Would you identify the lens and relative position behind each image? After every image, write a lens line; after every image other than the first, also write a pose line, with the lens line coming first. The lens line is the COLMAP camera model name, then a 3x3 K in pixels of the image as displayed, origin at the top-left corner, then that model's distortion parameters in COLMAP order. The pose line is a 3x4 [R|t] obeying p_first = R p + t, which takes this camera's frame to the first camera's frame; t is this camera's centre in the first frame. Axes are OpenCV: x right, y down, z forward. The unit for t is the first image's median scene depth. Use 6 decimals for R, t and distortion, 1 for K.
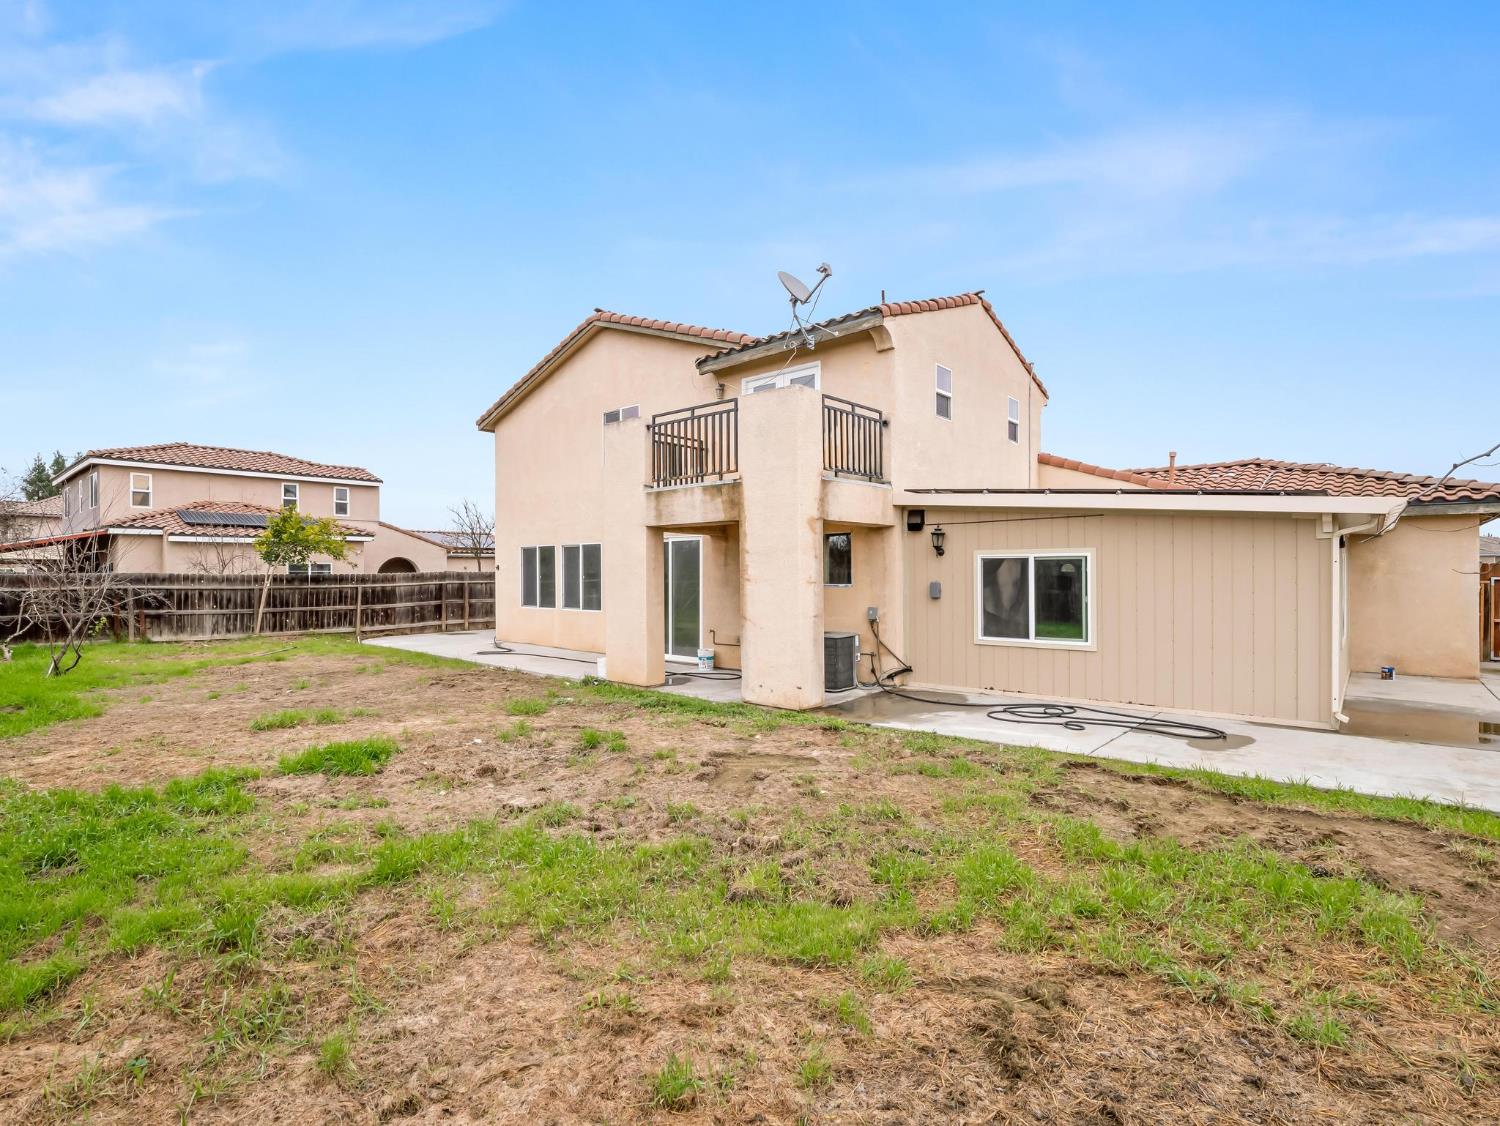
lens RADIAL K [[733.5, 0, 747.7], [0, 733.5, 585.0], [0, 0, 1]] dist [-0.014710, -0.000147]
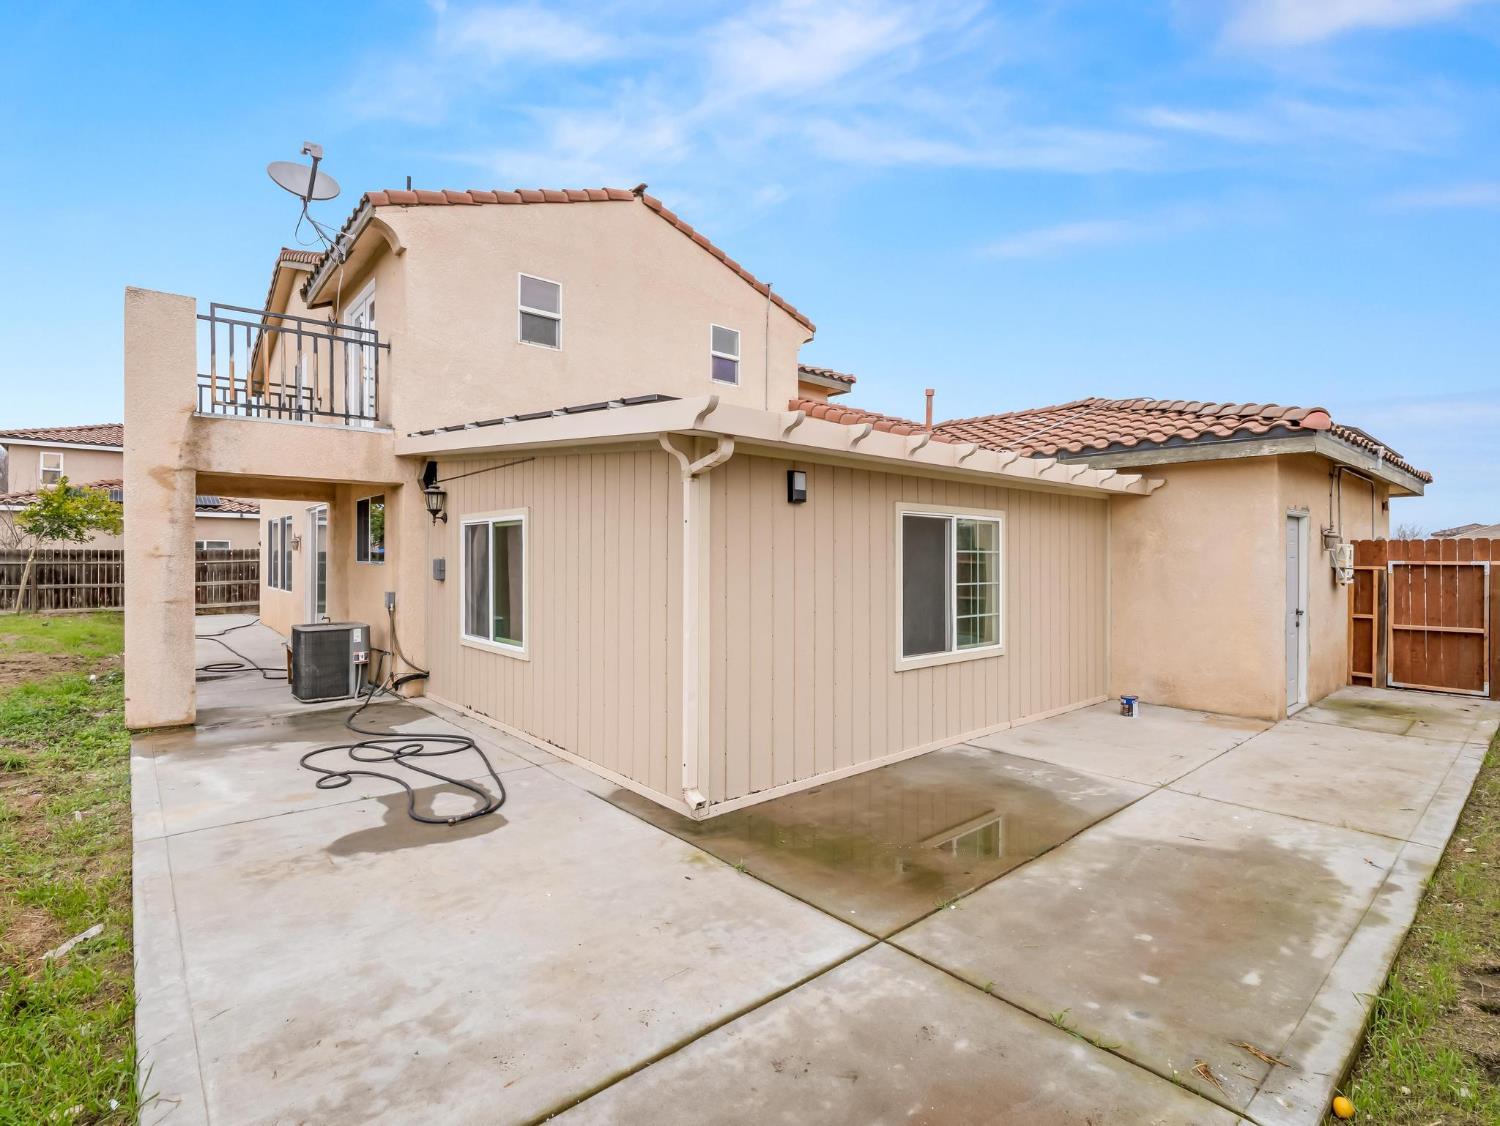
lens RADIAL K [[727.5, 0, 741.6], [0, 727.5, 559.5], [0, 0, 1]] dist [-0.015790, -0.000164]
pose [[0.989059, 0.007795, -0.147313, 0.484682], [-0.009716, 0.999877, -0.012326, 0.001992], [0.147199, 0.013622, 0.989013, 0.235601]]
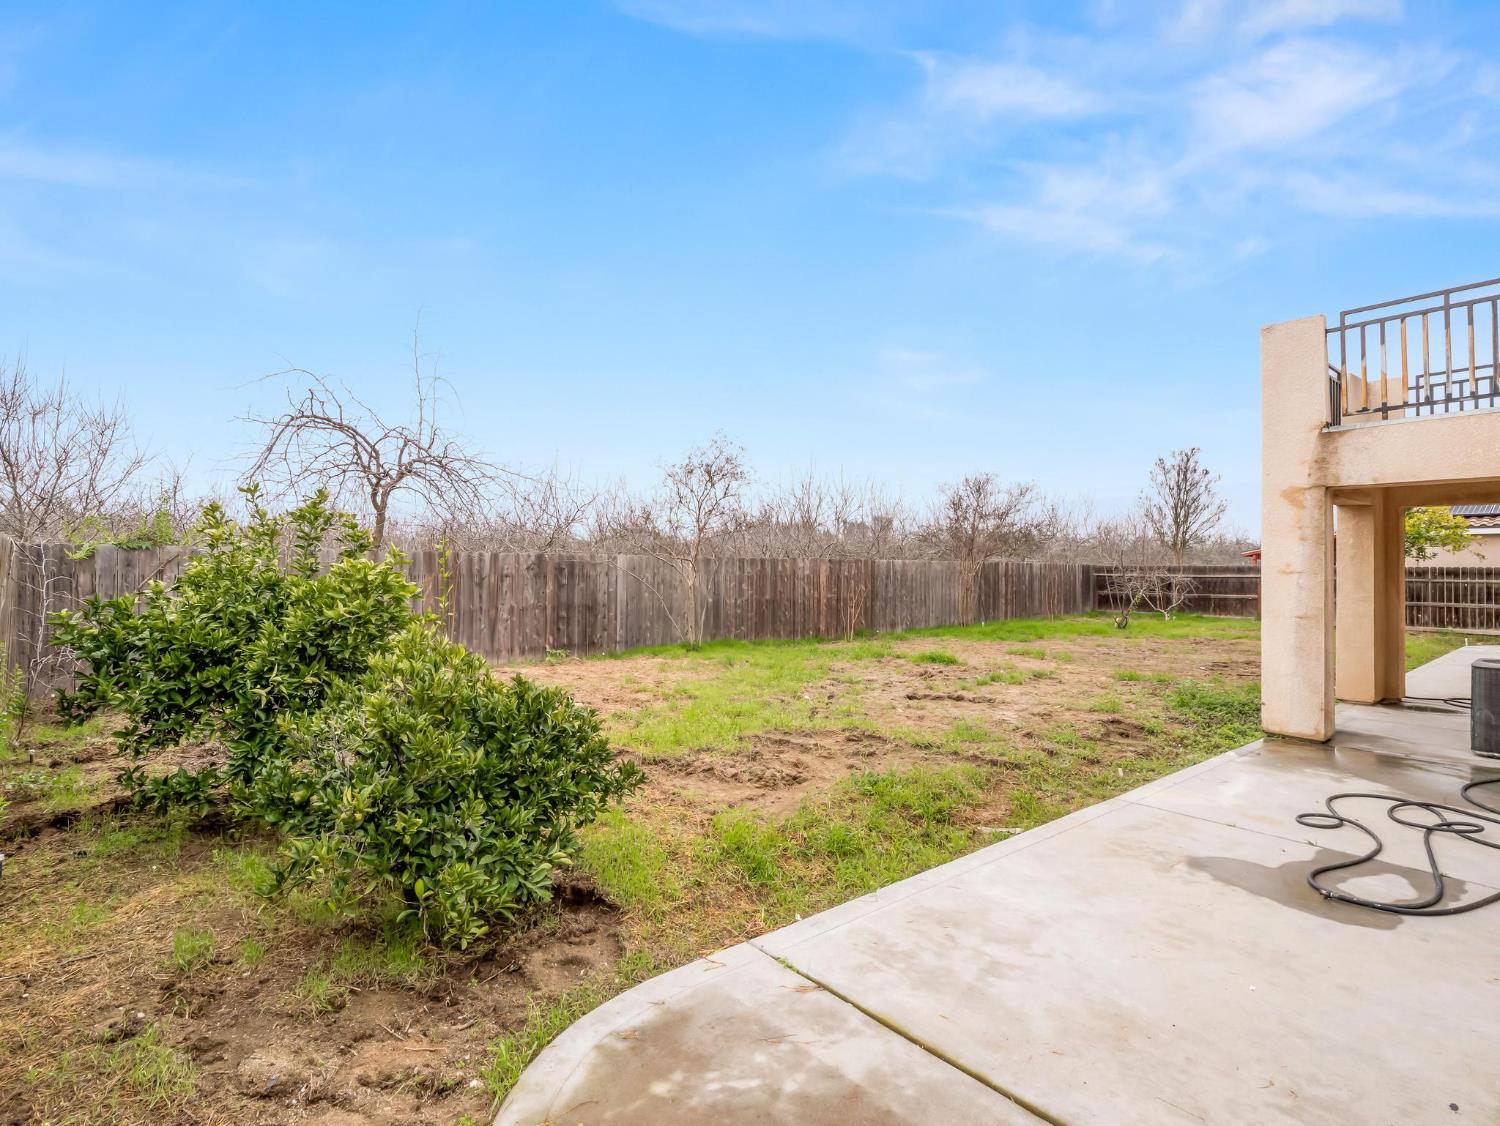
lens RADIAL K [[752.6, 0, 743.0], [0, 752.6, 556.5], [0, 0, 1]] dist [-0.004203, -0.001463]
pose [[-0.158027, -0.011943, -0.987363, 0.600758], [-0.022114, 0.999719, -0.008553, -0.000563], [0.987187, 0.020483, -0.158247, 0.350075]]
